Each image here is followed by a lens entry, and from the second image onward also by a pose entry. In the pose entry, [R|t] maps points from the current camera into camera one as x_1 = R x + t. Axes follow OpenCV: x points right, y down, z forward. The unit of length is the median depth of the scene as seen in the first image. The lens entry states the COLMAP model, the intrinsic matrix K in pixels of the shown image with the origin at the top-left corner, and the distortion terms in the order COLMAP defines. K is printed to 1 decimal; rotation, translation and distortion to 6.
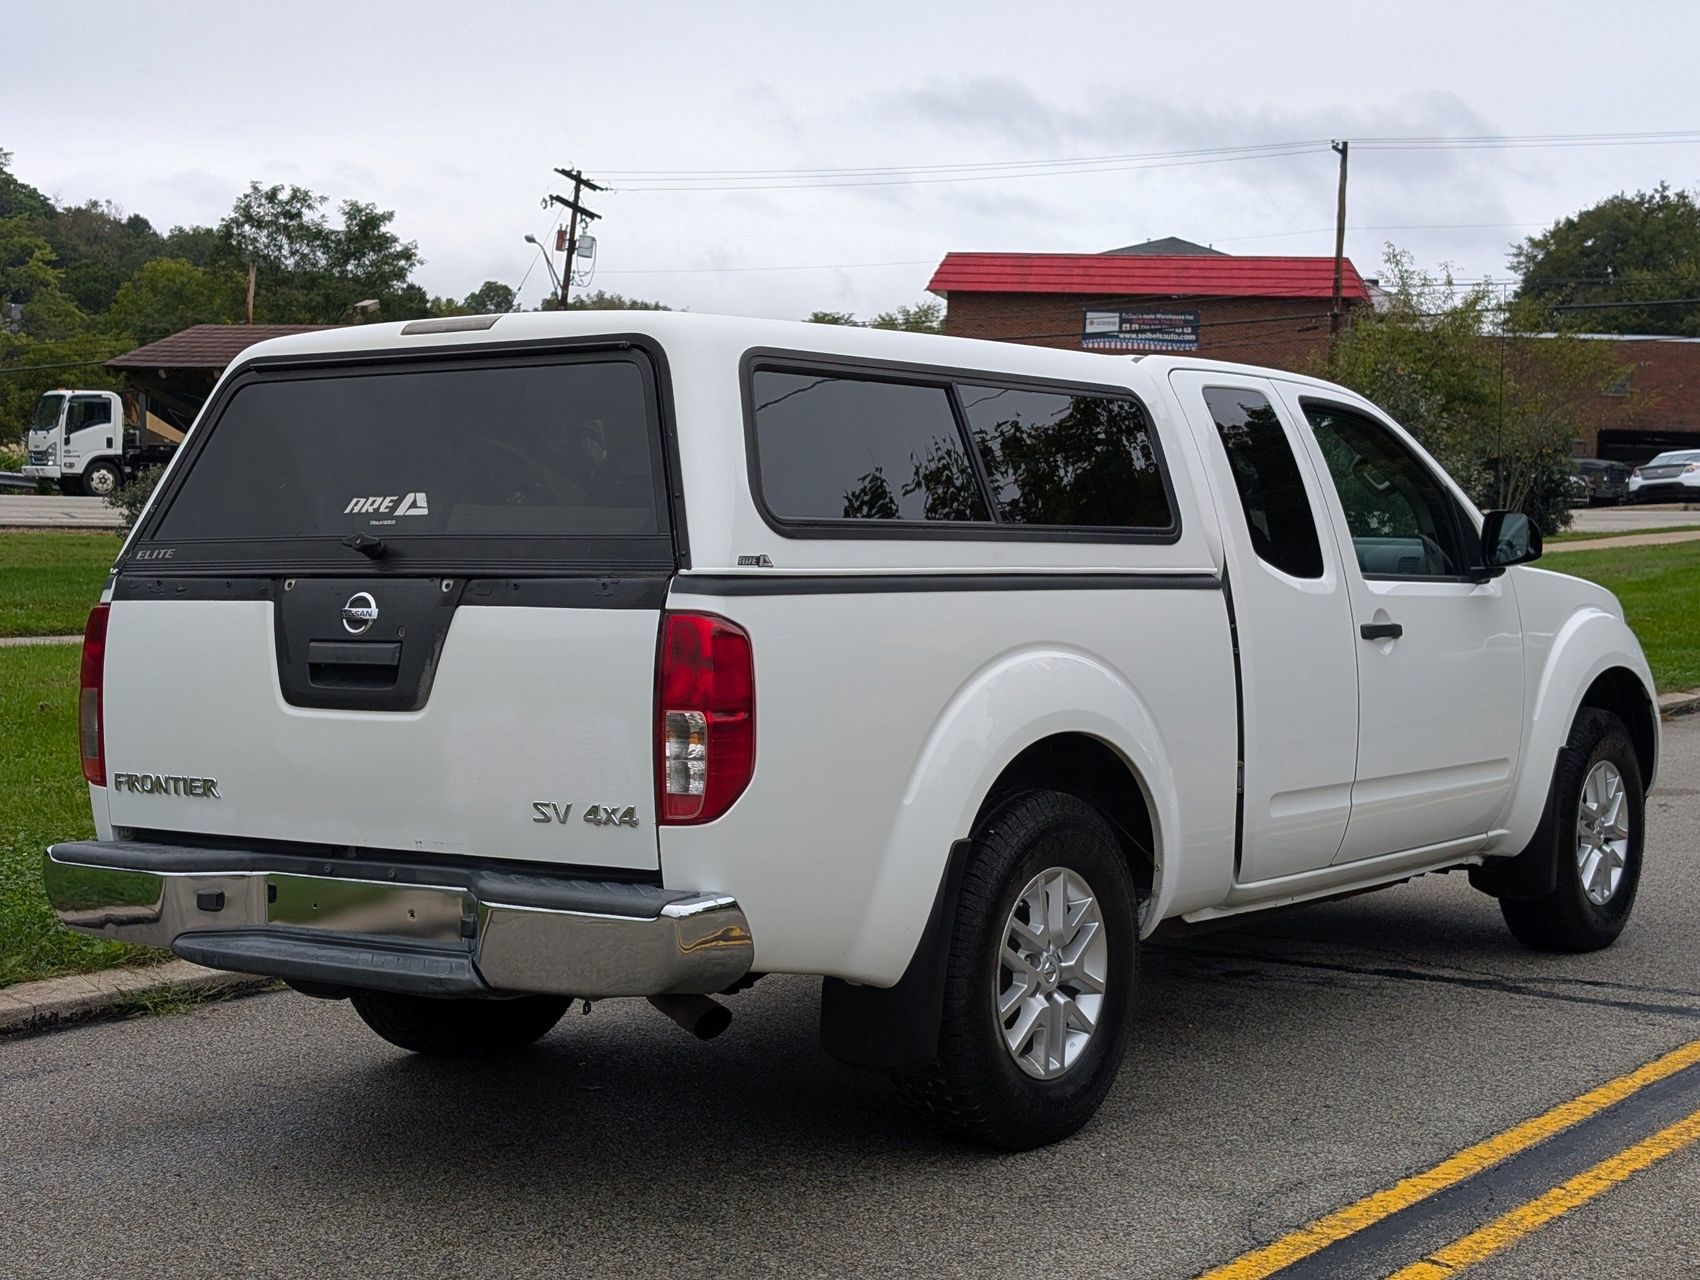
lens RADIAL K [[2668.9, 0, 864.2], [0, 2668.9, 610.5], [0, 0, 1]] dist [0.074774, 0.000000]
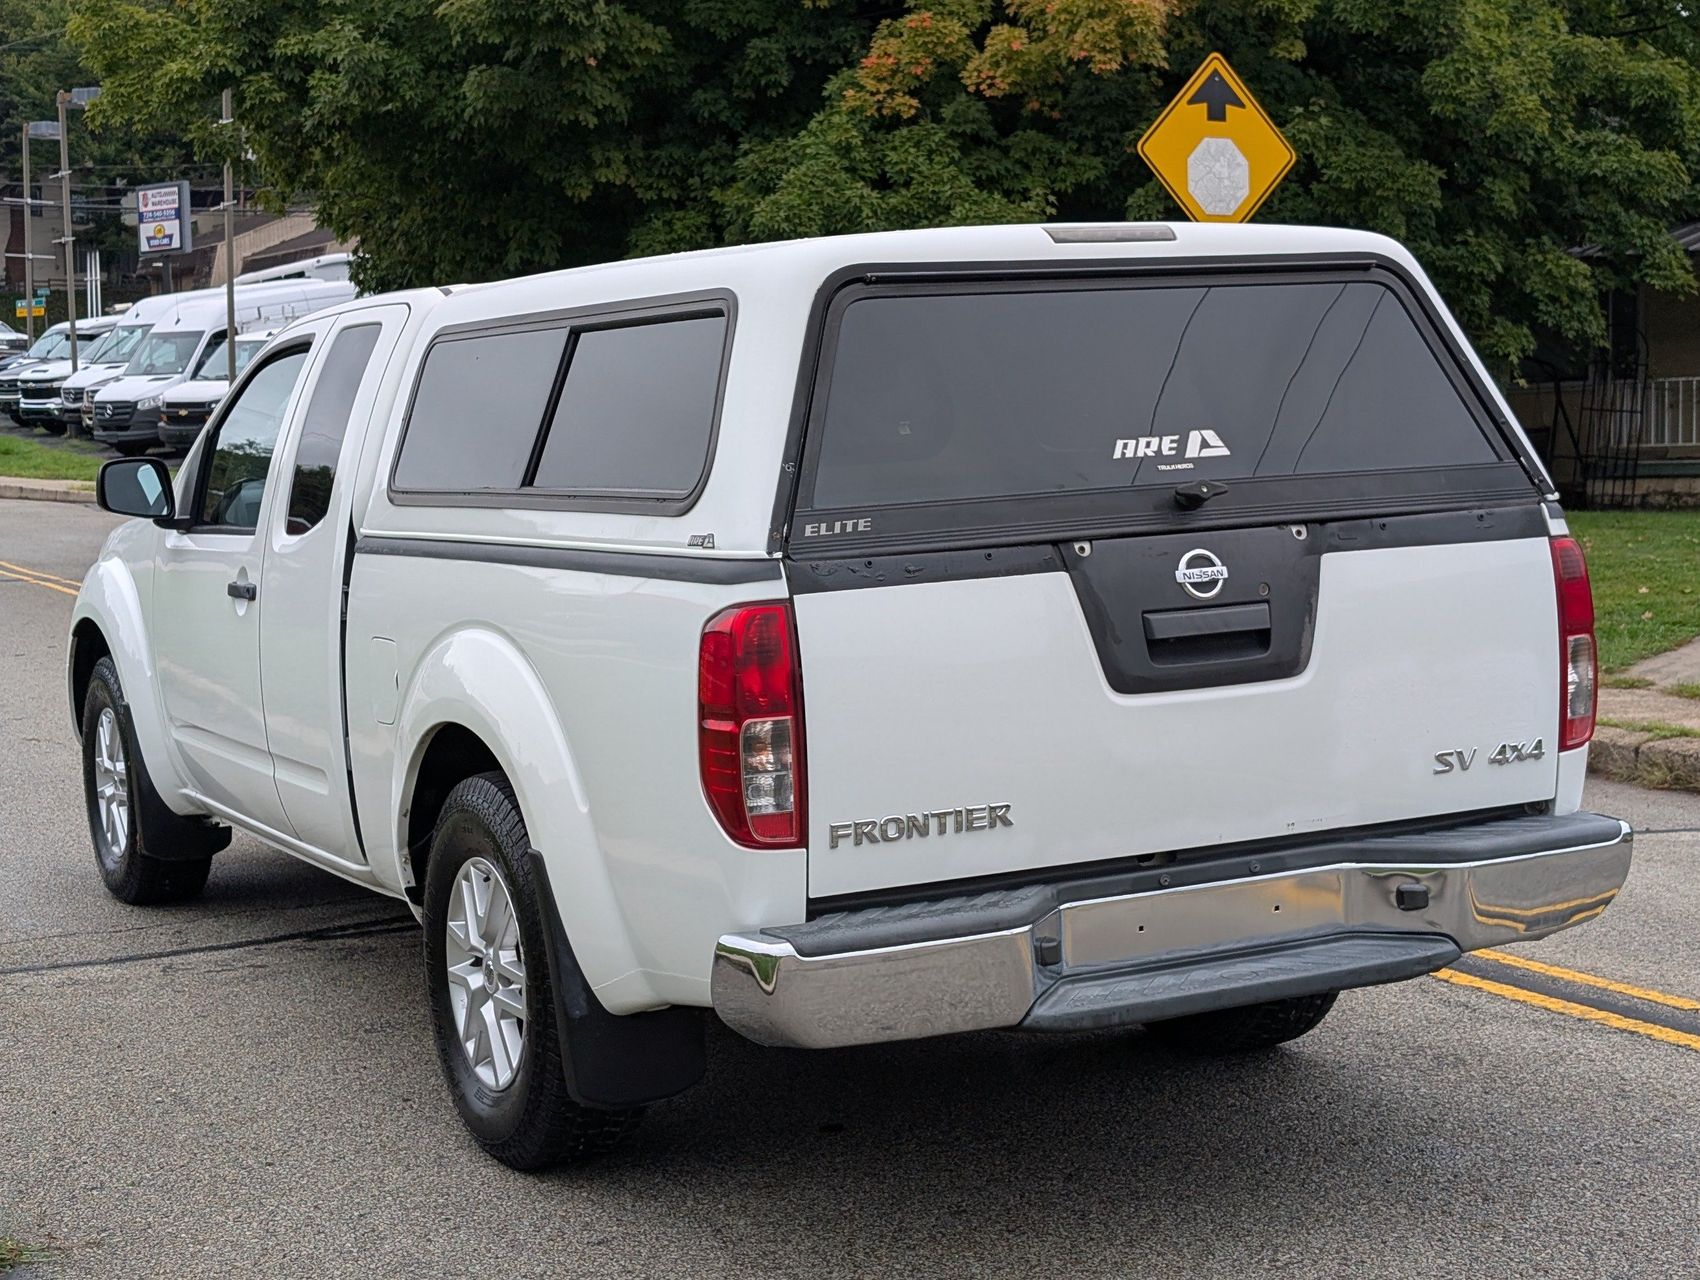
lens RADIAL K [[2668.9, 0, 797.6], [0, 2668.9, 634.8], [0, 0, 1]] dist [0.074774, 0.000000]
pose [[0.473718, -0.095797, 0.875451, -0.754857], [0.061015, 0.995248, 0.075890, -0.039471], [-0.878561, 0.017465, 0.477311, 0.536770]]
